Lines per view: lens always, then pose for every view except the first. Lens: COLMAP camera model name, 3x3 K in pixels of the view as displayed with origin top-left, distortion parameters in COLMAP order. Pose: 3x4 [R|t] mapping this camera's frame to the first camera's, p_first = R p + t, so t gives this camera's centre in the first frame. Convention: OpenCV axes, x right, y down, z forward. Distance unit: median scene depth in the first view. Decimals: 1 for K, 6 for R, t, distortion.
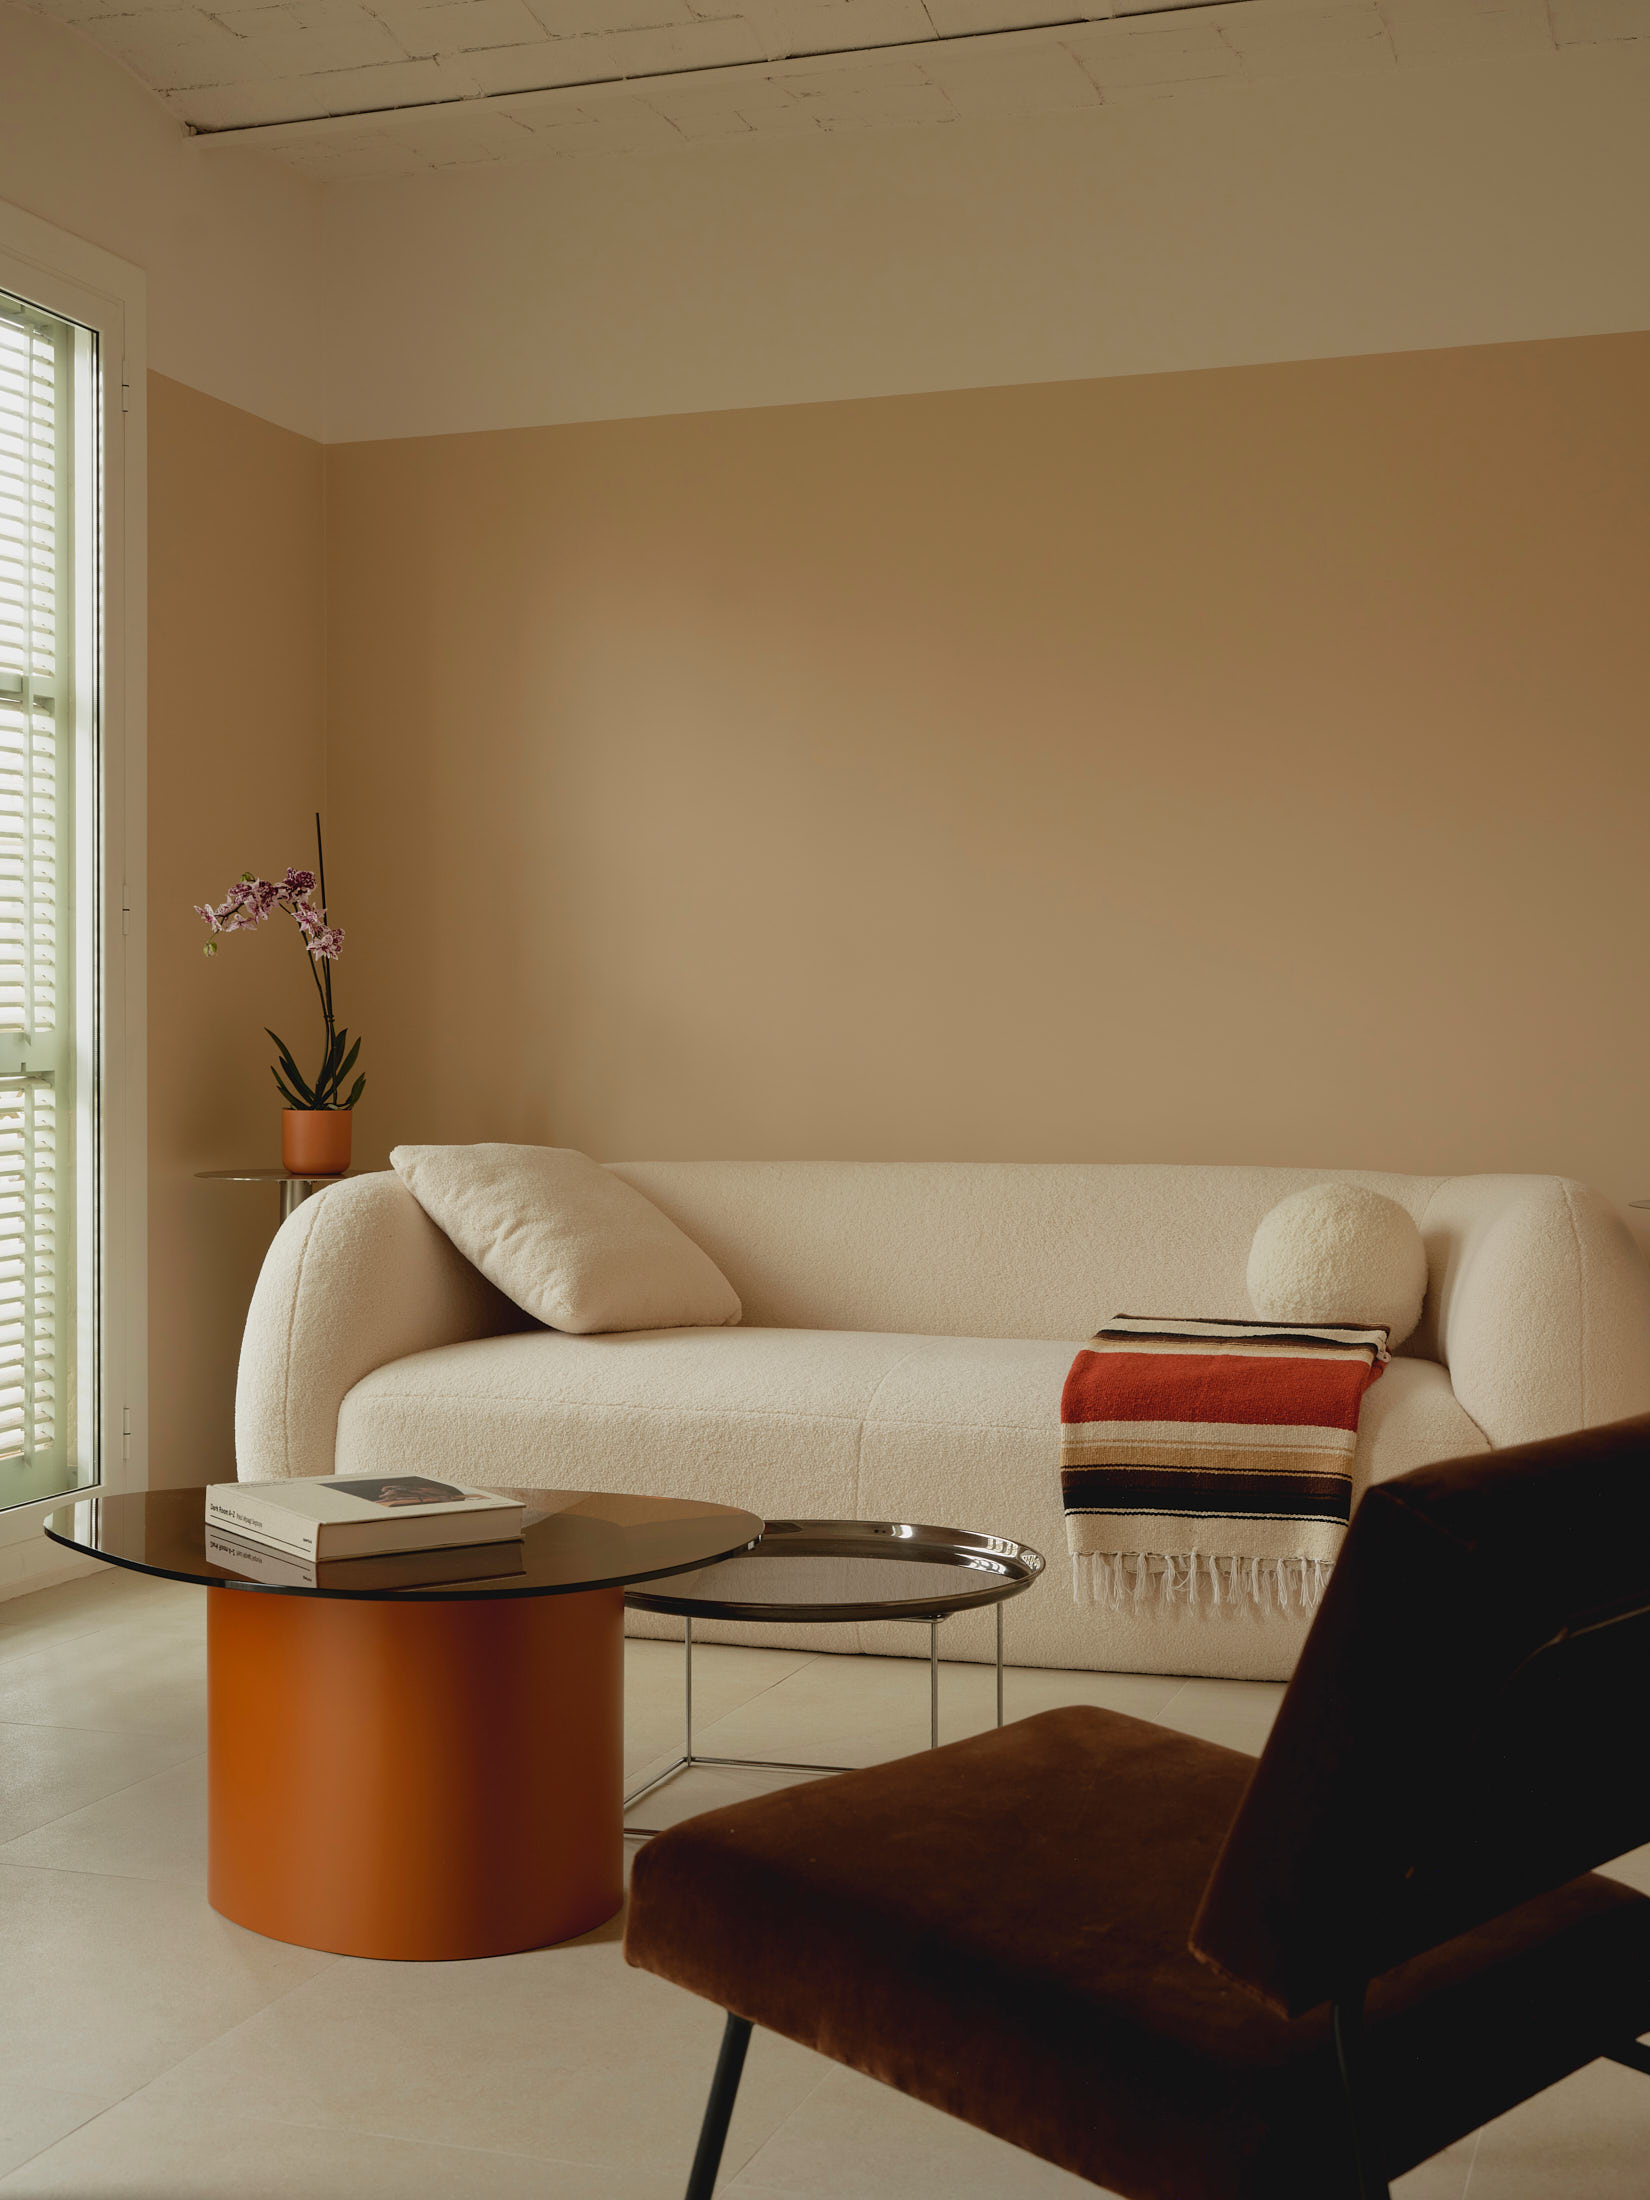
lens RADIAL K [[2789.8, 0, 944.5], [0, 2789.8, 934.5], [0, 0, 1]] dist [-0.000812, -0.011463]
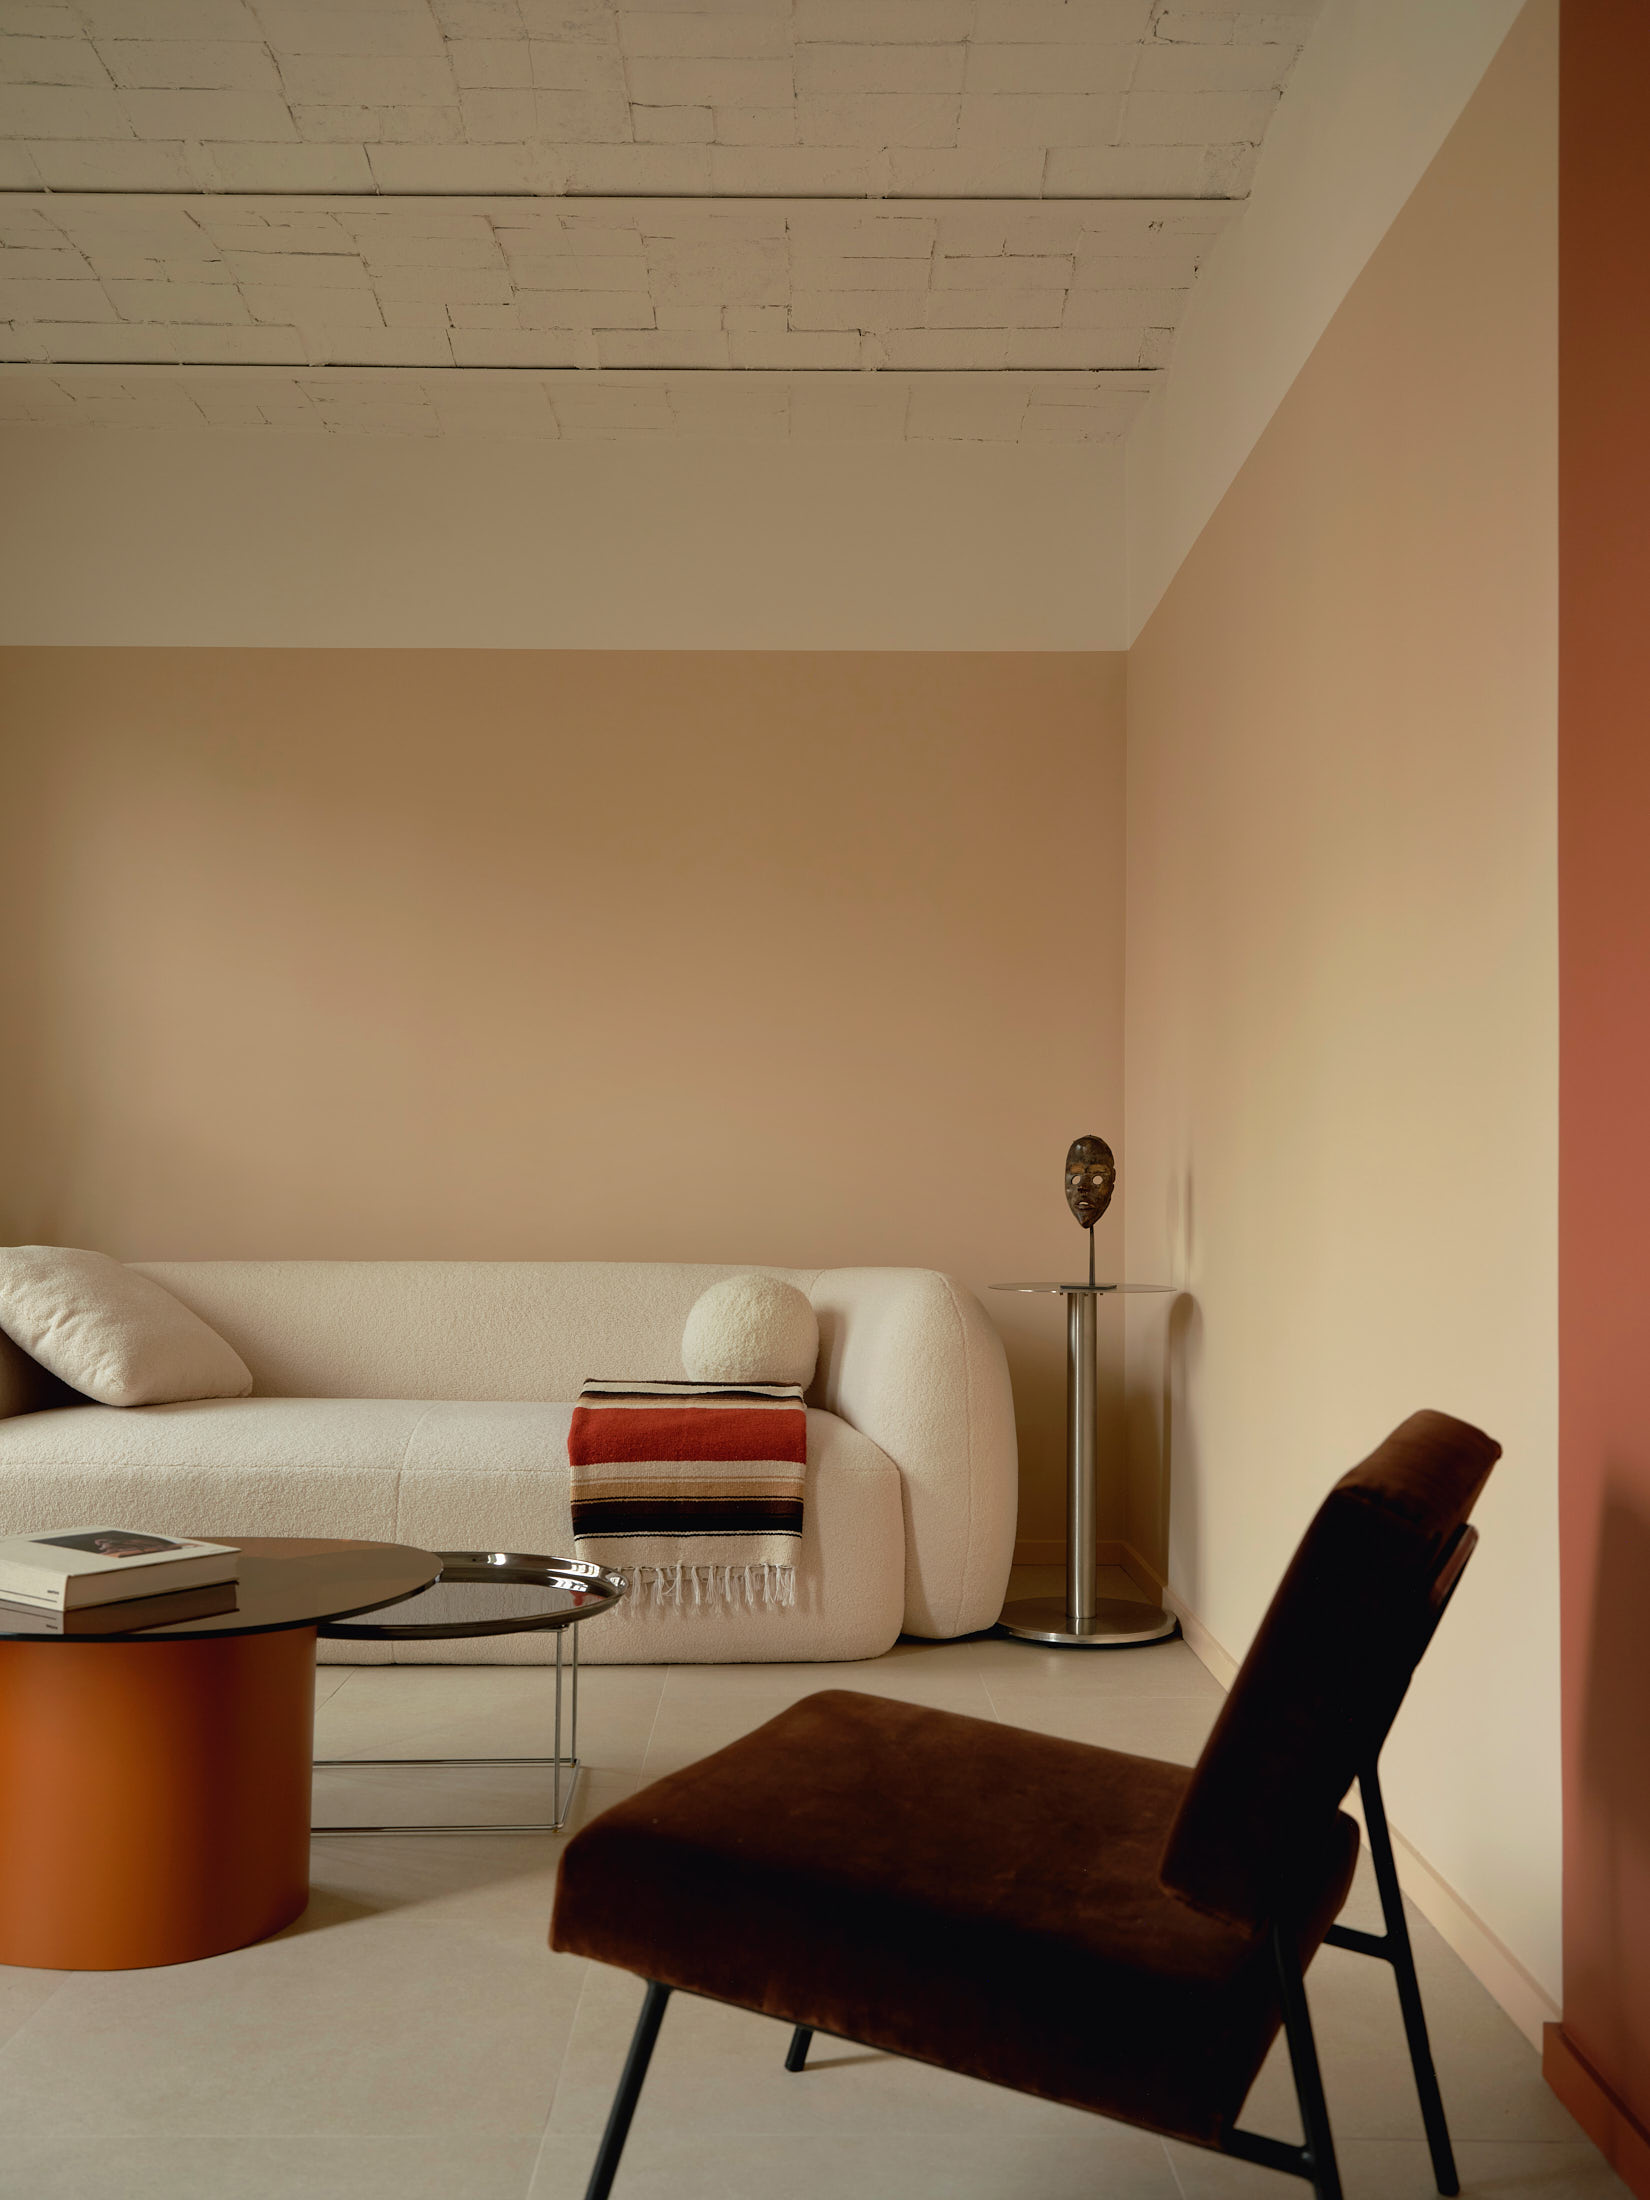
lens RADIAL K [[2037.0, 0, 829.7], [0, 2037.0, 1042.2], [0, 0, 1]] dist [0.008851, 0.008084]
pose [[0.943320, 0.032635, 0.330275, -0.149969], [-0.021625, 0.999083, -0.036957, 0.015793], [-0.331179, 0.027720, 0.943161, 0.089818]]
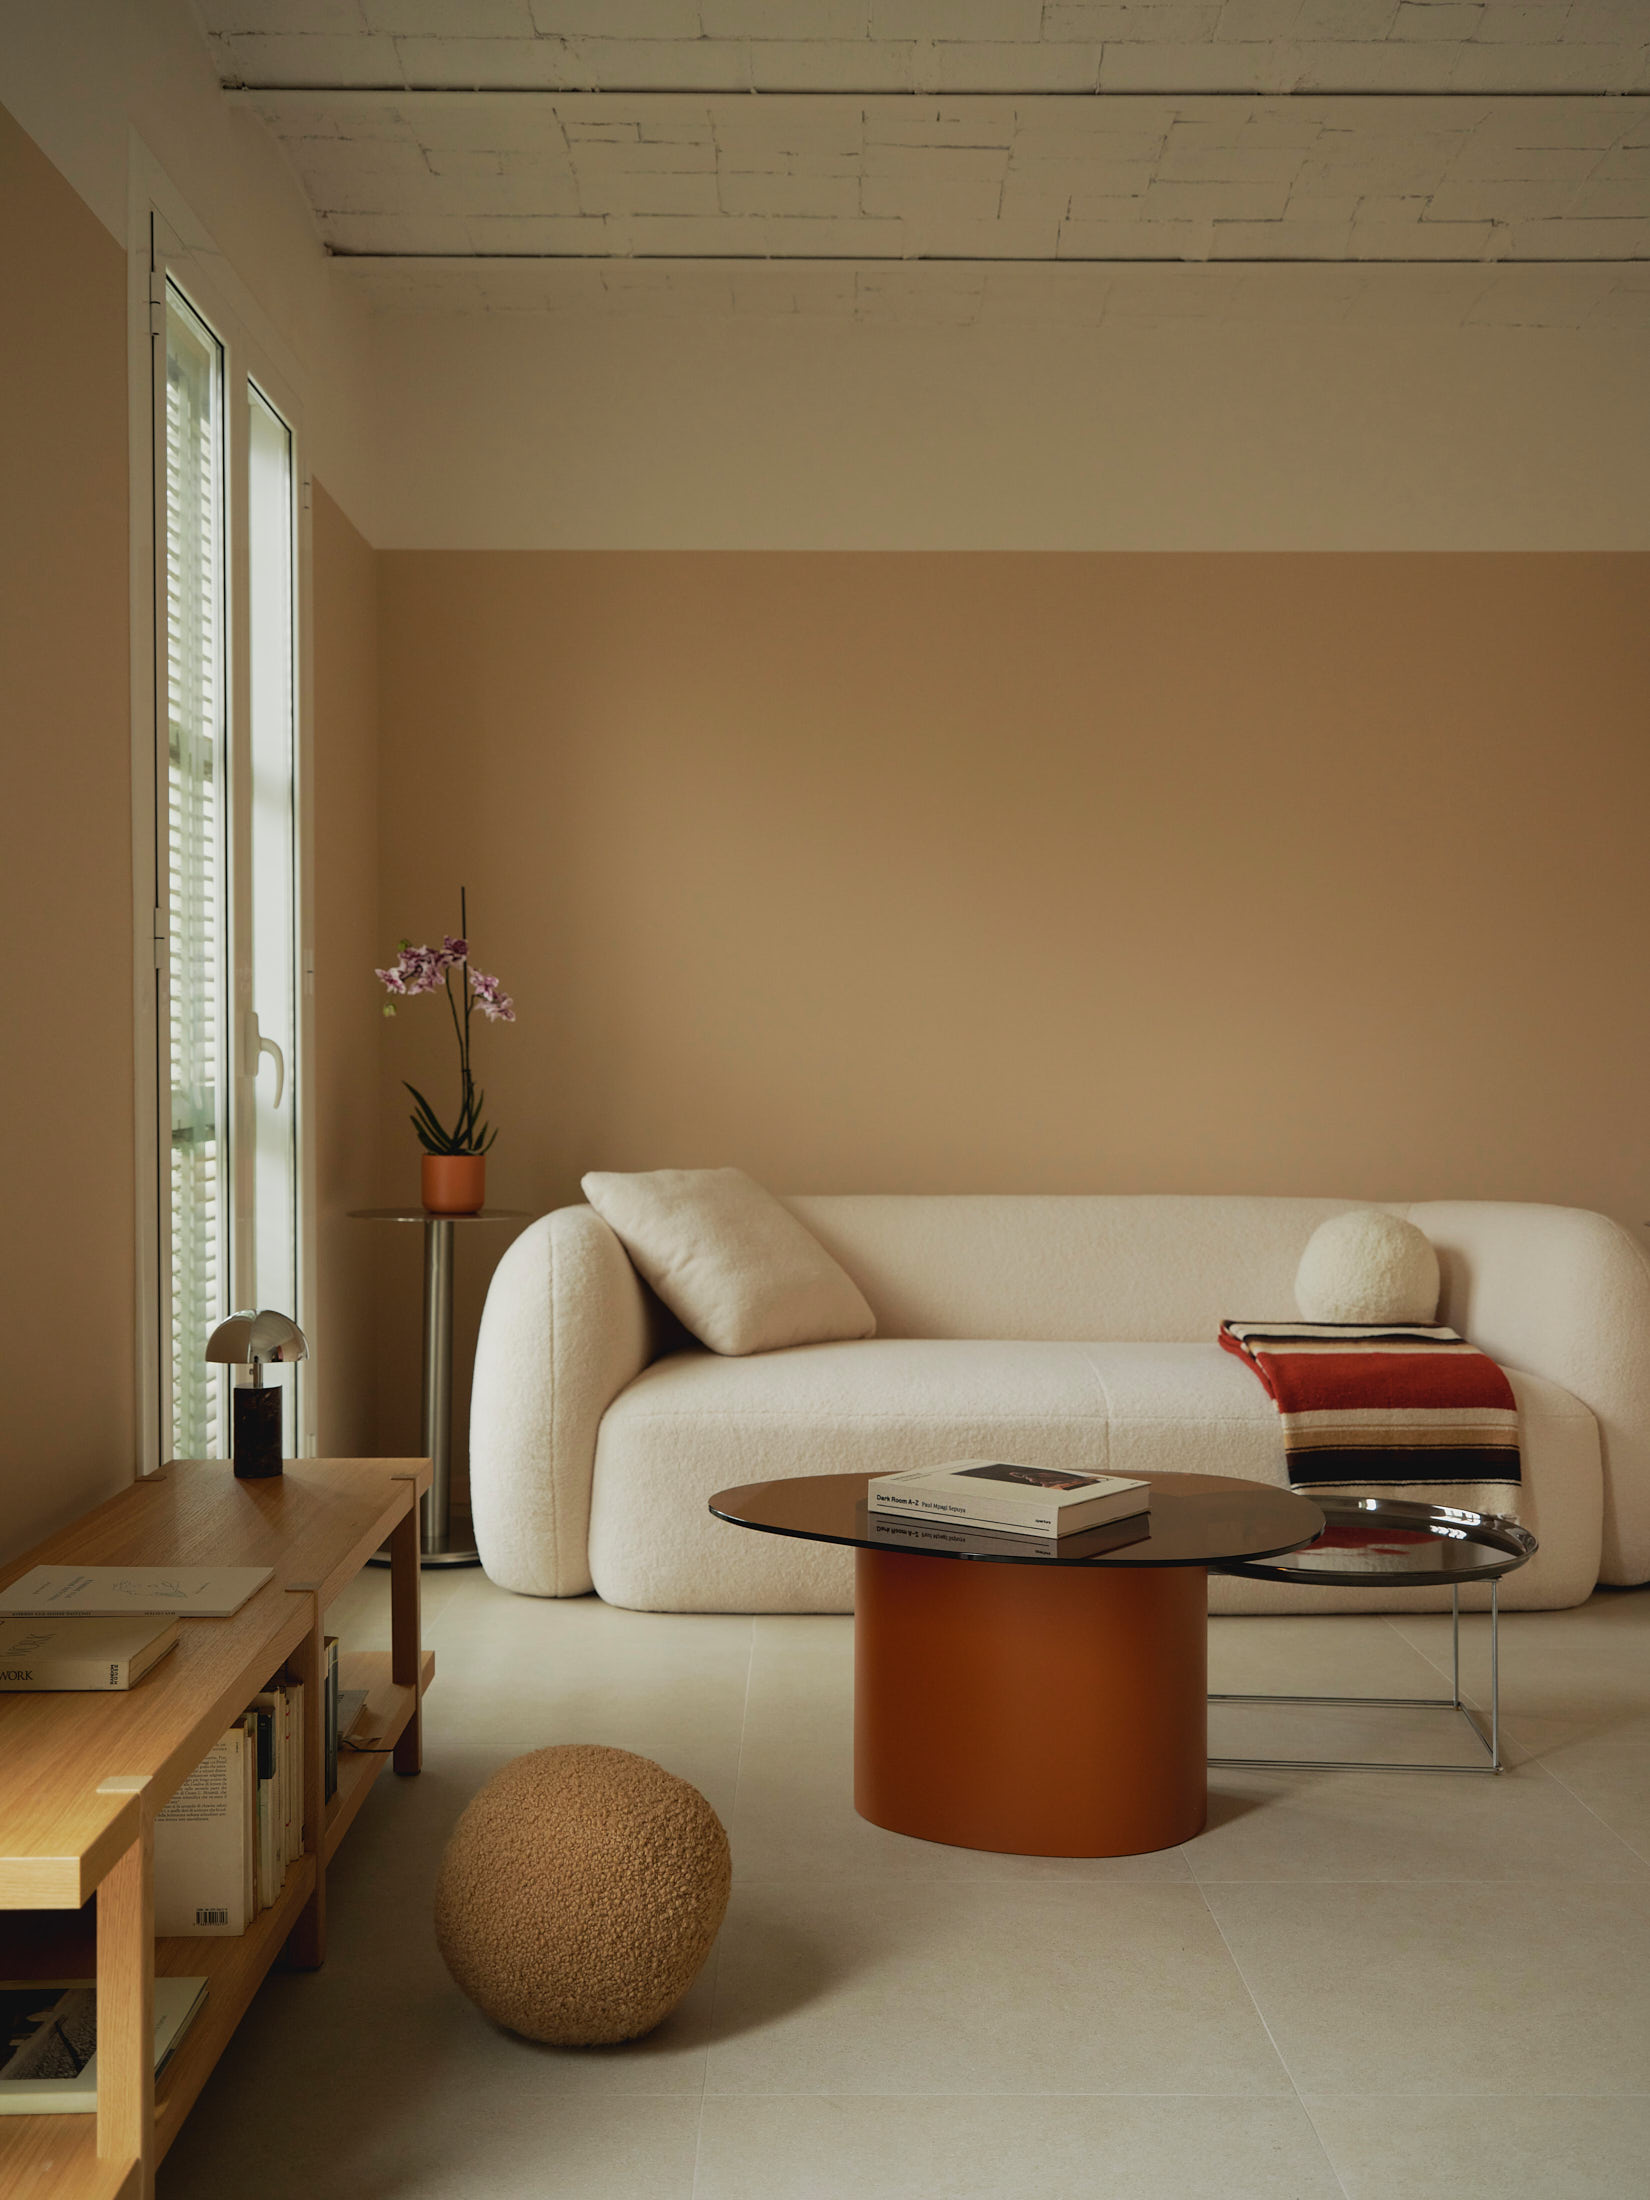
lens RADIAL K [[2237.3, 0, 679.8], [0, 2237.3, 987.0], [0, 0, 1]] dist [0.013972, -0.004894]
pose [[0.941387, 0.016890, 0.336906, -0.517128], [-0.018749, 0.999822, 0.002266, -0.008690], [-0.336808, -0.008449, 0.941535, 0.159138]]
